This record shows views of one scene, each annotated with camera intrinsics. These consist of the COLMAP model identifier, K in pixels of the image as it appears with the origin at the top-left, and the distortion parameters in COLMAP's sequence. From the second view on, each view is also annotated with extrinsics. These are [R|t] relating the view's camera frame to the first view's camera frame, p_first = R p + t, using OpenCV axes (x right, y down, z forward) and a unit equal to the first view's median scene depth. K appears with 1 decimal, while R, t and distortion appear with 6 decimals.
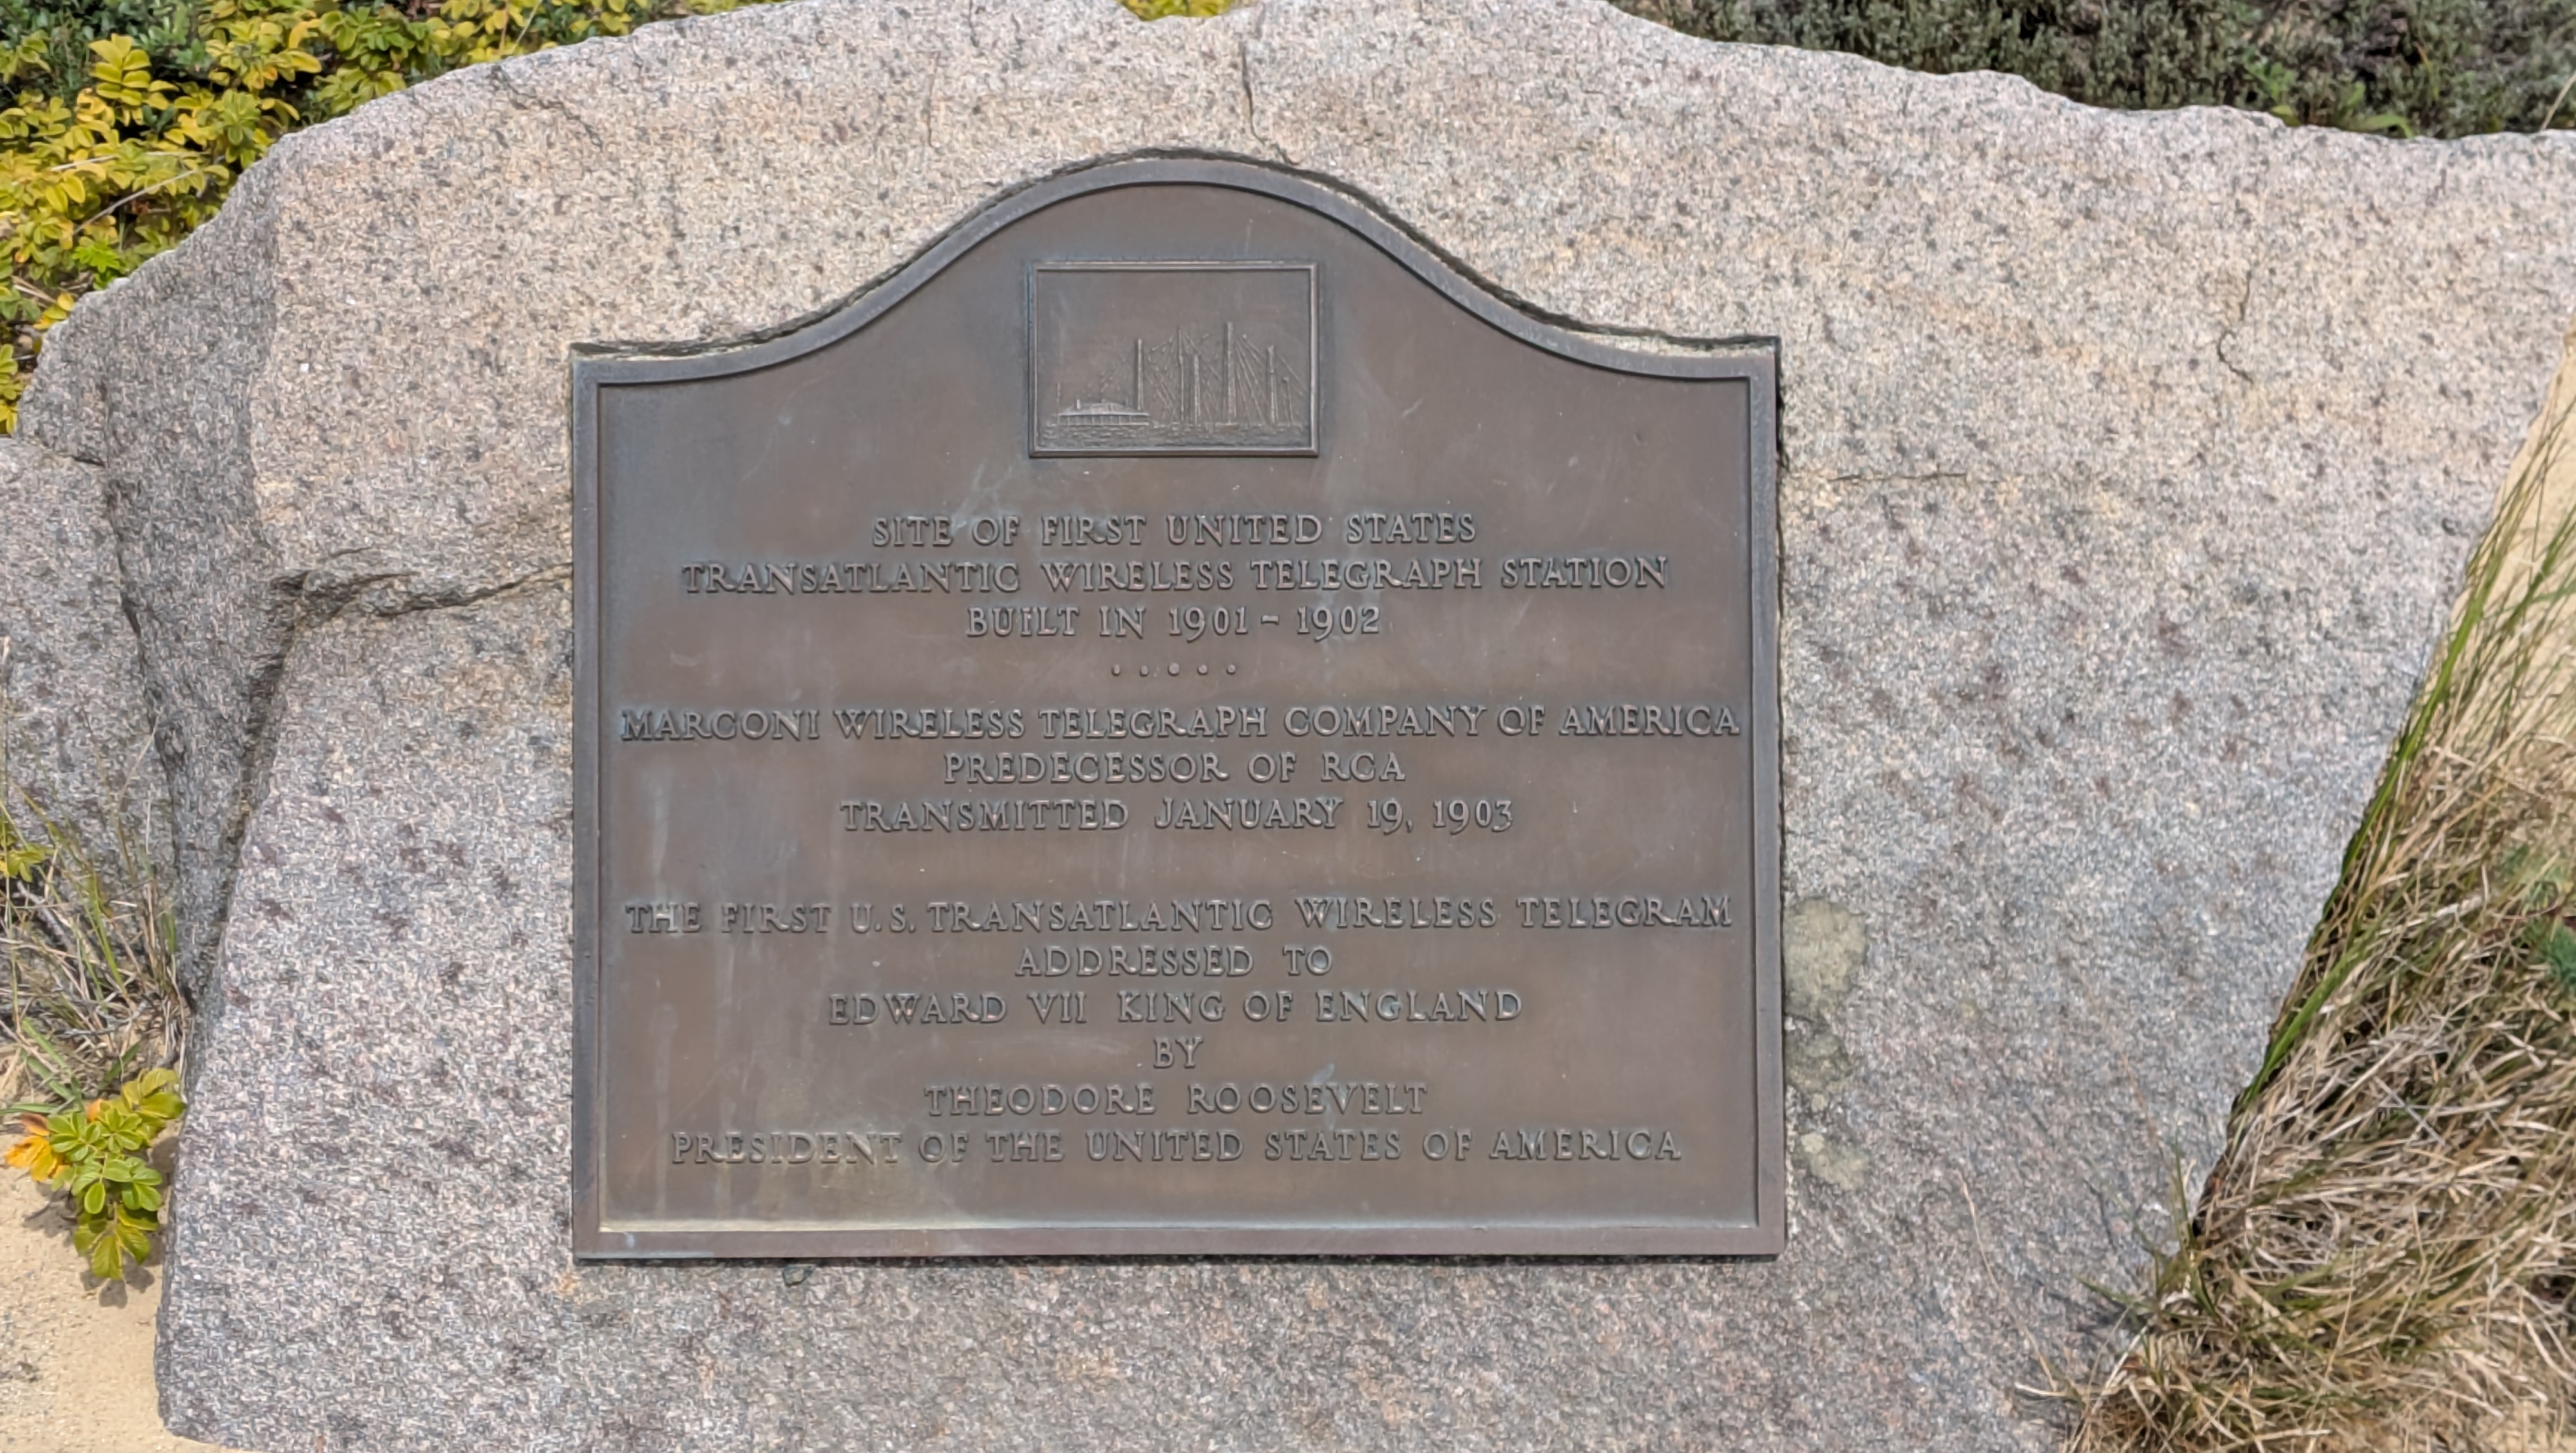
lens RADIAL K [[3900.9, 0, 1288.0], [0, 3900.9, 726.5], [0, 0, 1]] dist [0.049907, -0.143046]
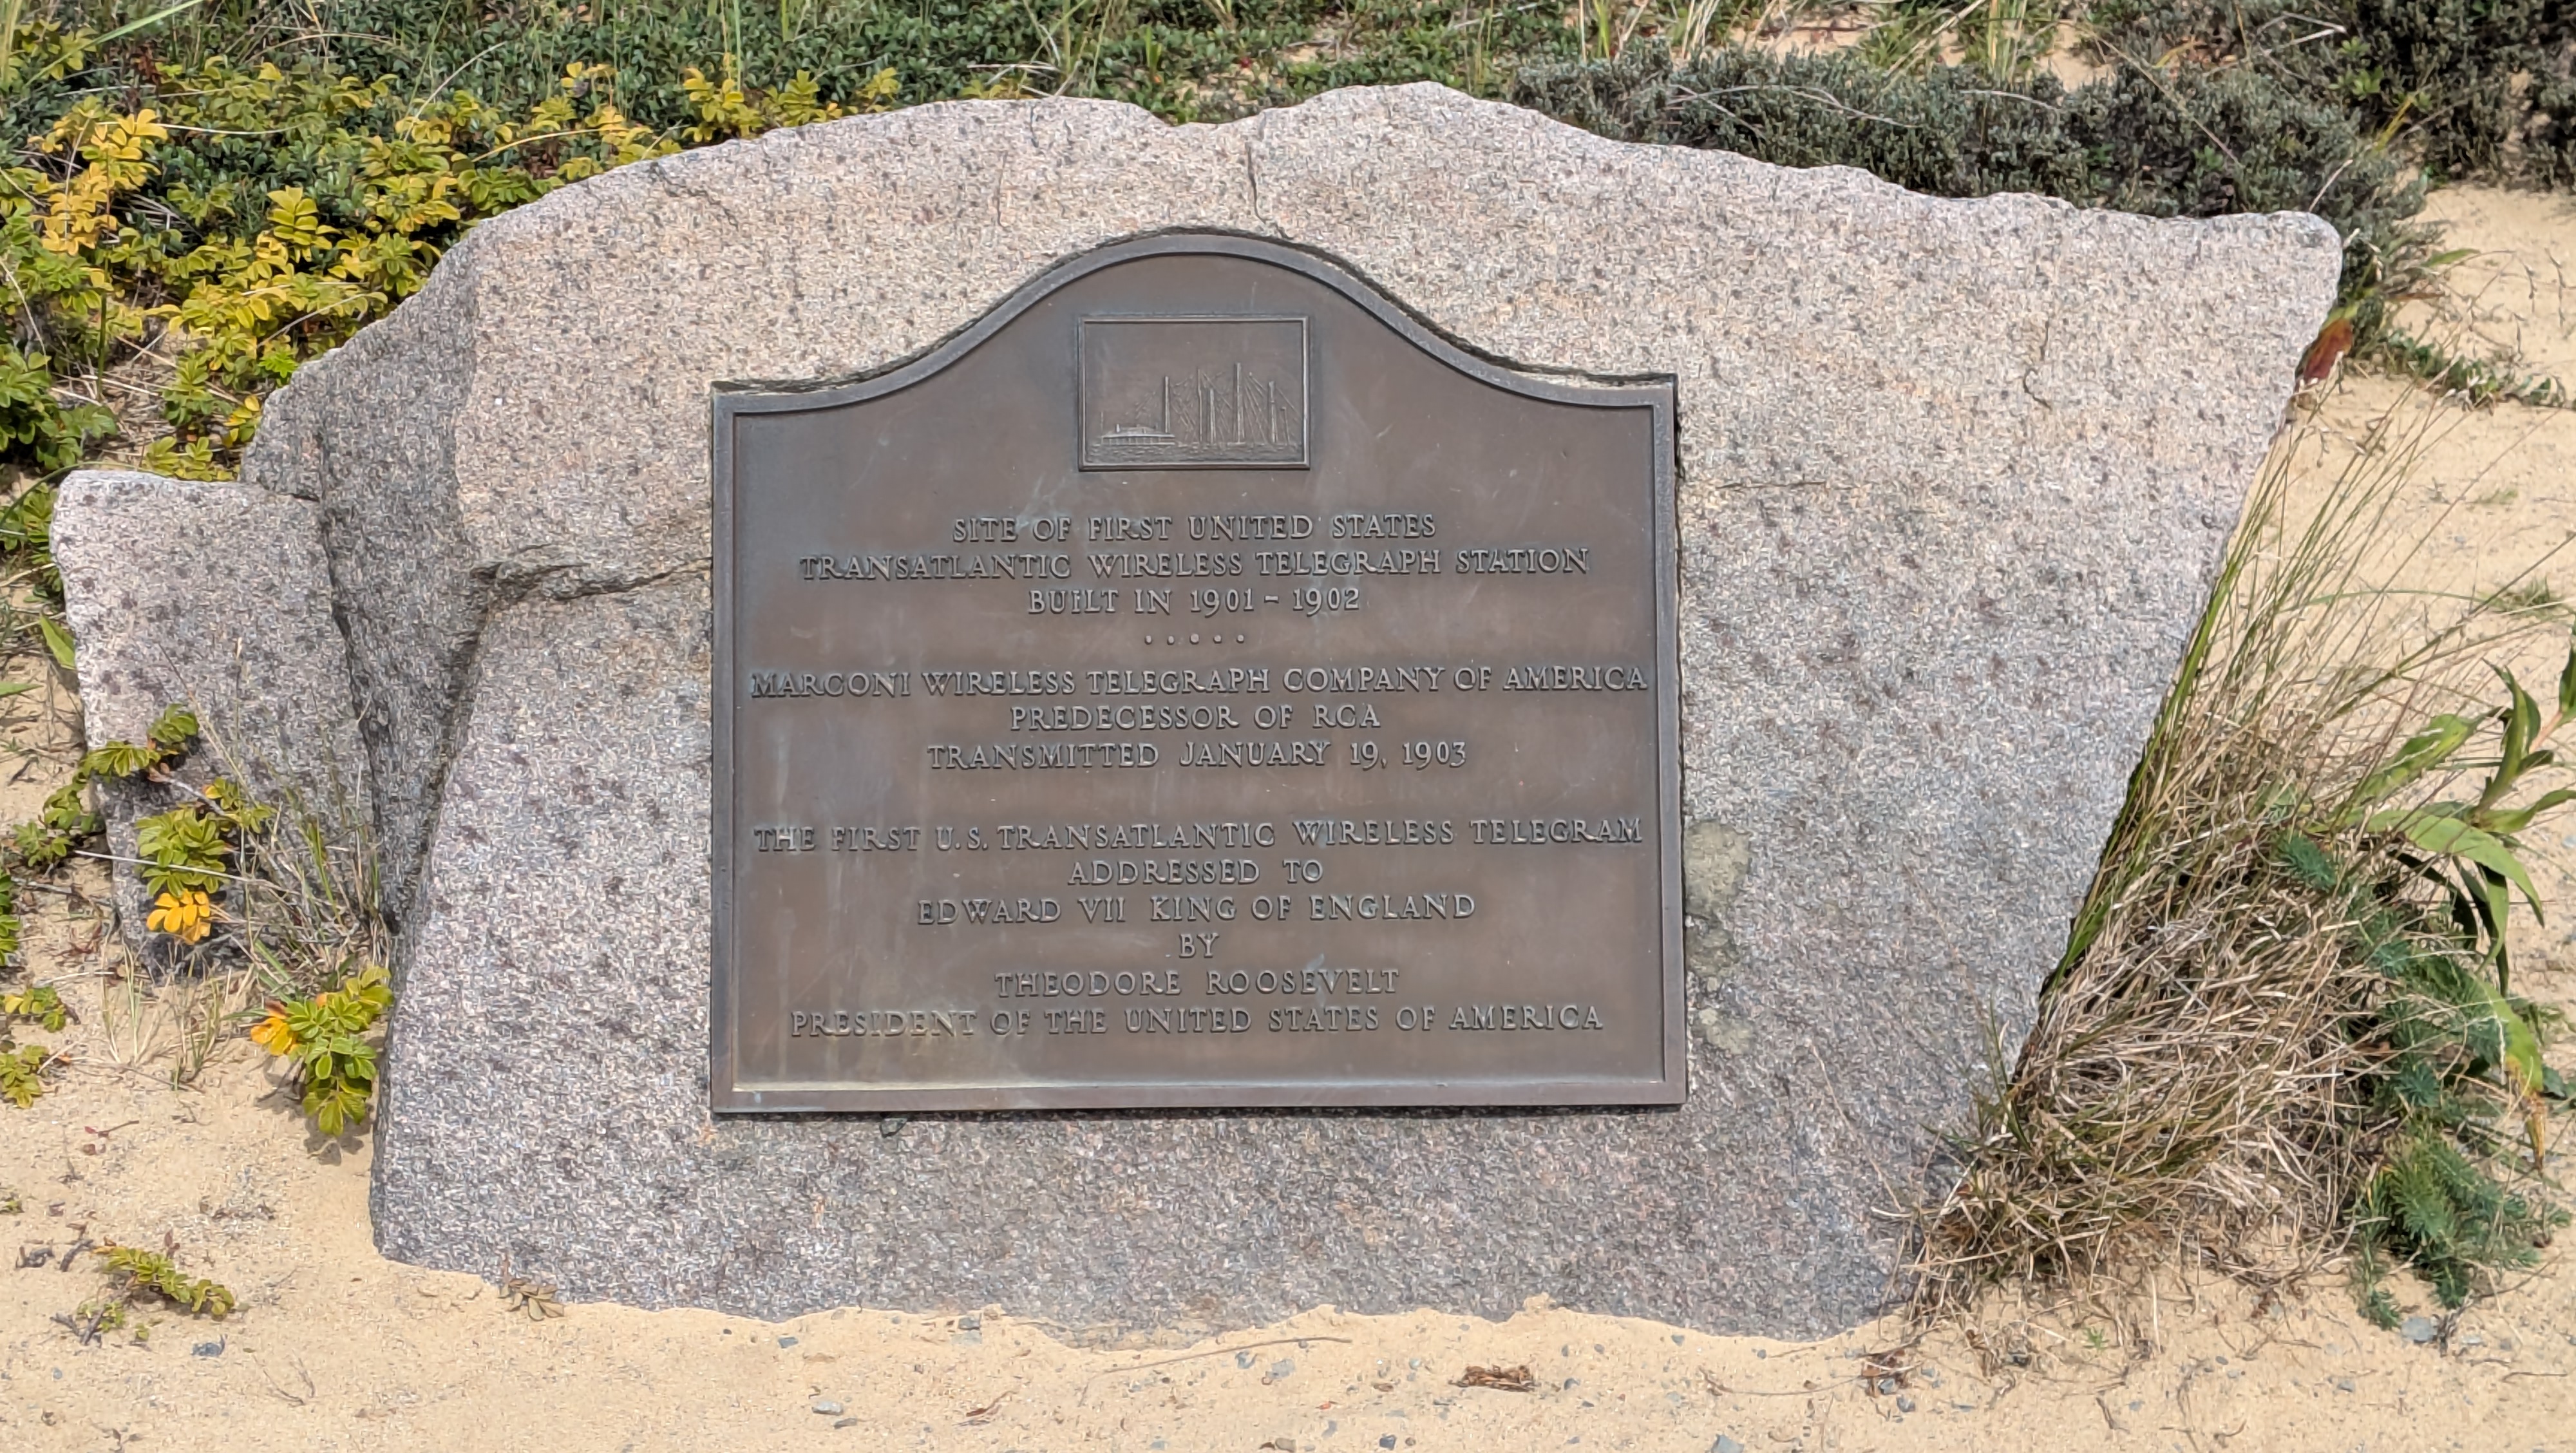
lens RADIAL K [[3647.9, 0, 1323.2], [0, 3647.9, 728.2], [0, 0, 1]] dist [0.017494, 0.005053]
pose [[0.999909, -0.002701, 0.013196, -0.003565], [0.003351, 0.998769, -0.049488, 0.071629], [-0.013046, 0.049528, 0.998688, -0.165082]]
